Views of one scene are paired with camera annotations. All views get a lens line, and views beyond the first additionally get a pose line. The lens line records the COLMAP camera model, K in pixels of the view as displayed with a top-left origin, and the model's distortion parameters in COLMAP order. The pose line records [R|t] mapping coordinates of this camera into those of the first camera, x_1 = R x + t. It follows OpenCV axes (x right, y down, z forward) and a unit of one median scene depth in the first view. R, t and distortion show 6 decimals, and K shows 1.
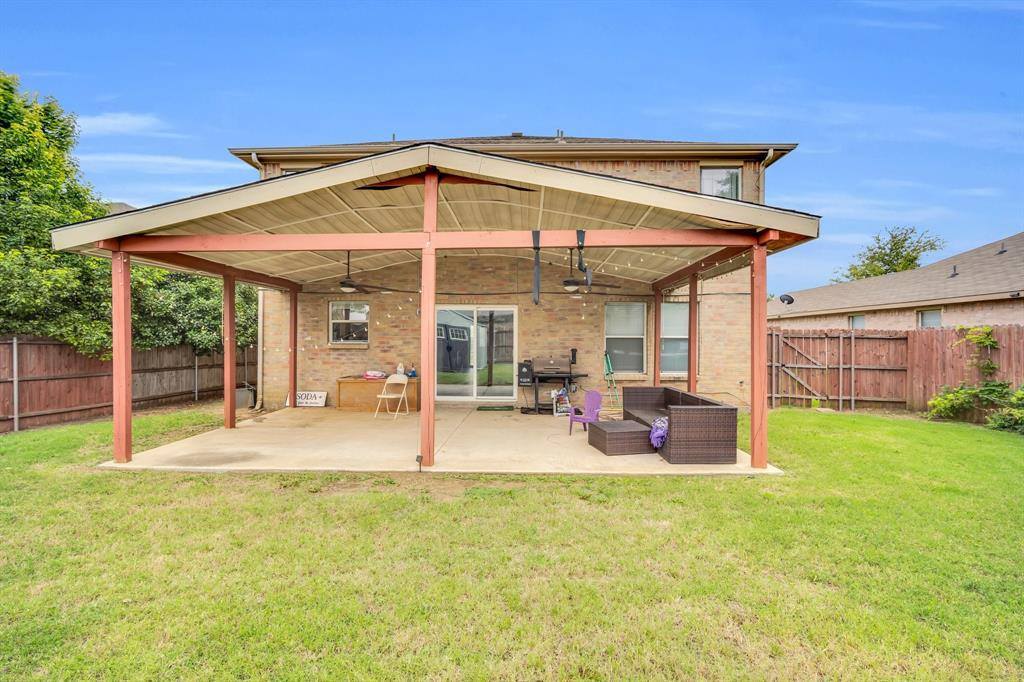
lens RADIAL K [[442.2, 0, 523.4], [0, 442.2, 342.9], [0, 0, 1]] dist [-0.006915, 0.000757]
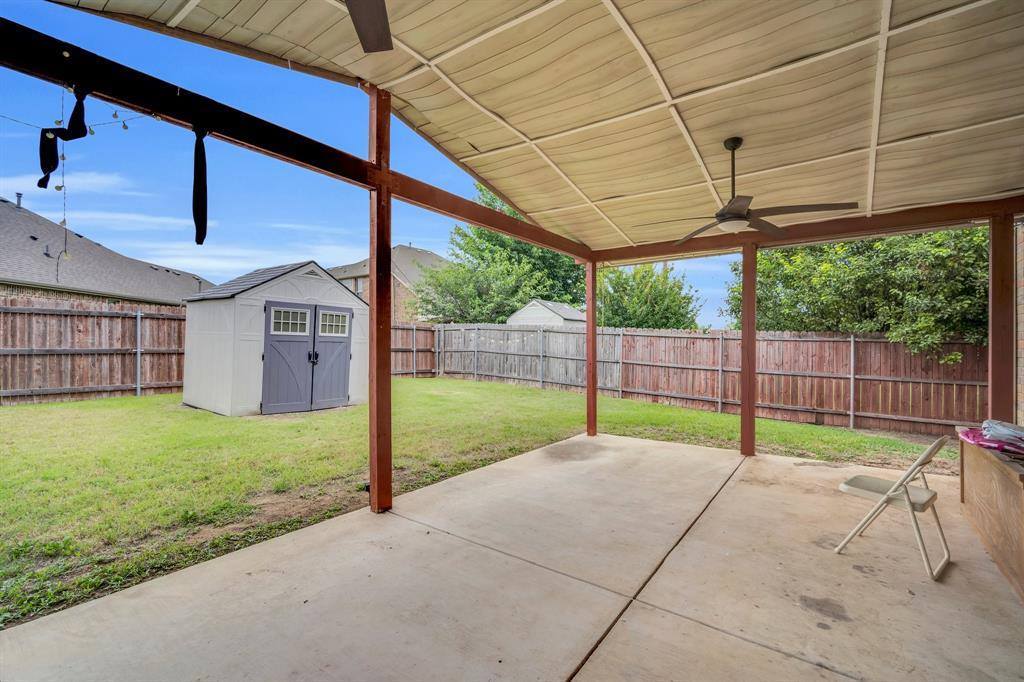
lens RADIAL K [[459.2, 0, 516.5], [0, 459.2, 341.8], [0, 0, 1]] dist [-0.004173, 0.000129]
pose [[-0.580588, -0.008464, -0.814154, 0.127446], [-0.012972, 0.999915, -0.001144, 0.012136], [0.814094, 0.009897, -0.580649, 0.856229]]
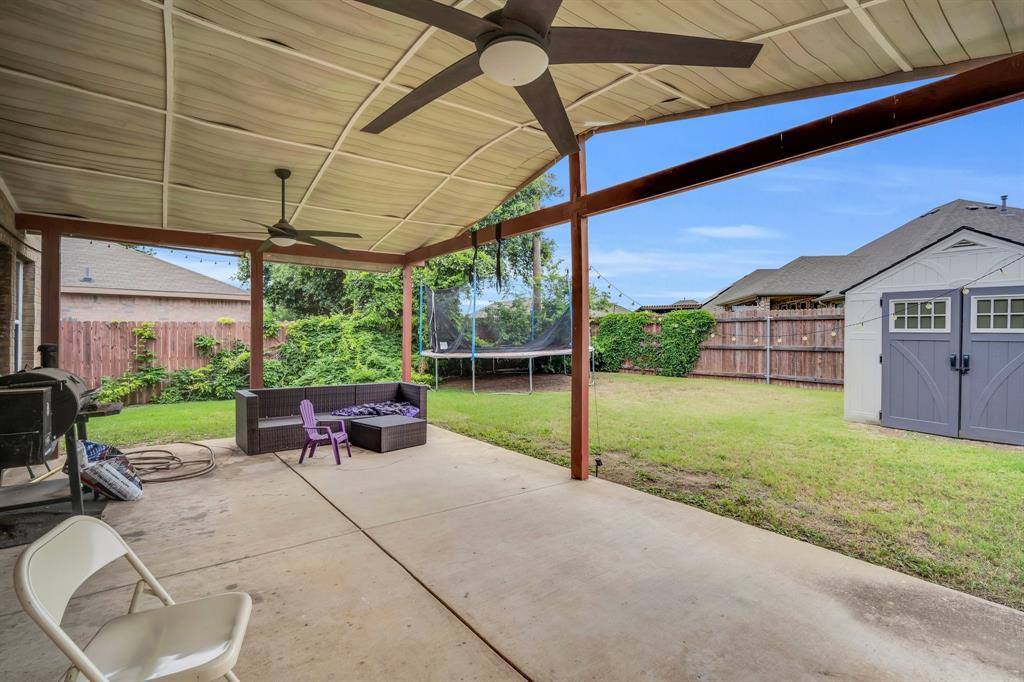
lens RADIAL K [[459.2, 0, 516.5], [0, 459.2, 341.8], [0, 0, 1]] dist [-0.004173, 0.000129]
pose [[-0.622388, -0.011239, 0.782628, -0.438108], [0.000554, 0.999890, 0.014800, 0.007455], [-0.782709, 0.009645, -0.622313, 0.883346]]
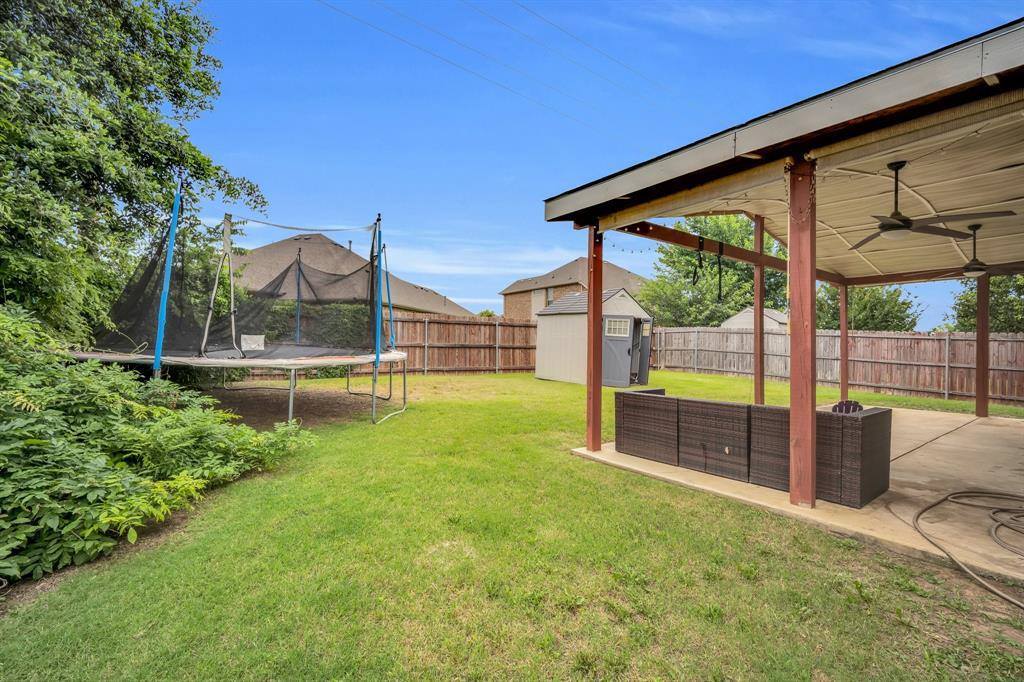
lens RADIAL K [[442.2, 0, 523.4], [0, 442.2, 342.9], [0, 0, 1]] dist [-0.006915, 0.000757]
pose [[-0.807937, -0.014110, -0.589100, 0.621890], [-0.018612, 0.999826, 0.001578, 0.026782], [0.588975, 0.012239, -0.808059, 0.910841]]
